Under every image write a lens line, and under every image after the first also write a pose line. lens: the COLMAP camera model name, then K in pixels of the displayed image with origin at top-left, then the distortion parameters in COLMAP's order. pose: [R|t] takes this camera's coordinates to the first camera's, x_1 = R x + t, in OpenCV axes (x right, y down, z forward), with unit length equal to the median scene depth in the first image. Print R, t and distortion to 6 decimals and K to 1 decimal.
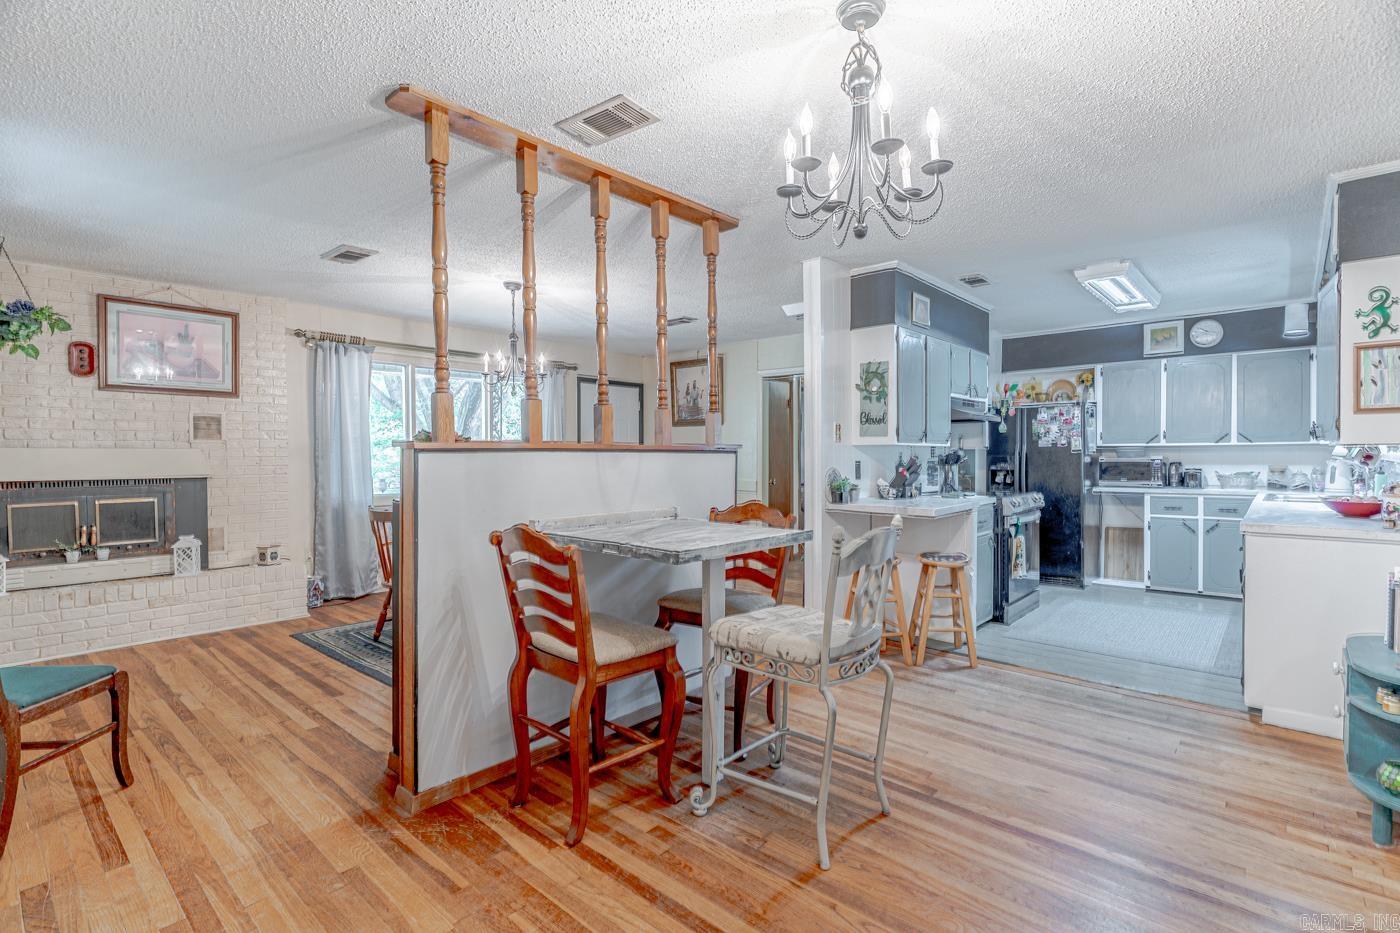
lens RADIAL K [[670.9, 0, 699.3], [0, 670.9, 463.3], [0, 0, 1]] dist [0.000667, 0.000057]
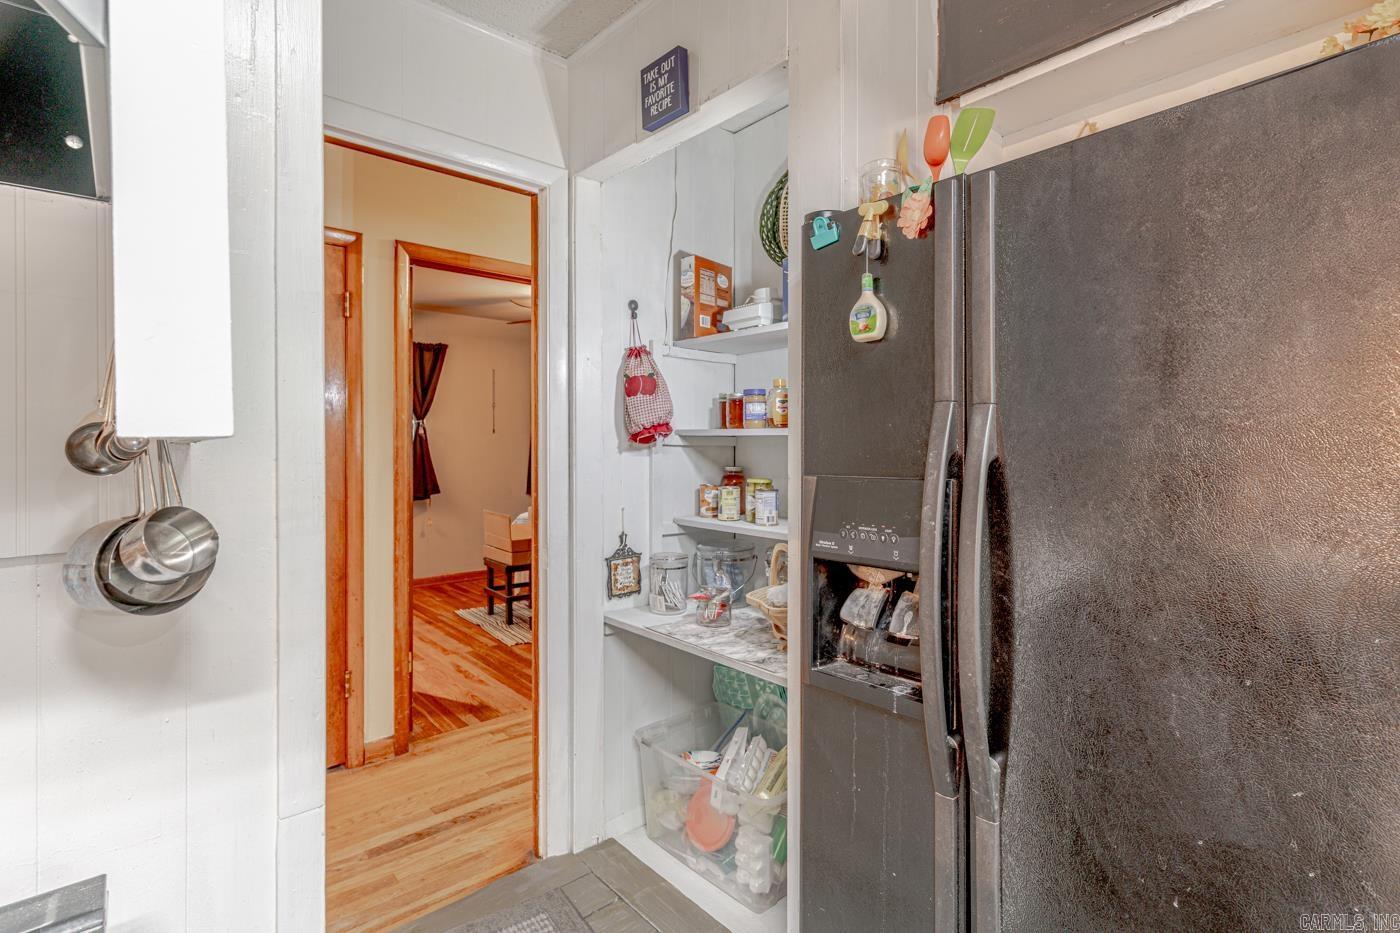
lens RADIAL K [[670.9, 0, 700.8], [0, 670.9, 460.1], [0, 0, 1]] dist [0.000667, 0.000057]
pose [[0.992003, 0.001041, -0.126213, 0.430301], [-0.001532, 0.999992, -0.003796, -0.015927], [0.126208, 0.003959, 0.991996, 0.823303]]
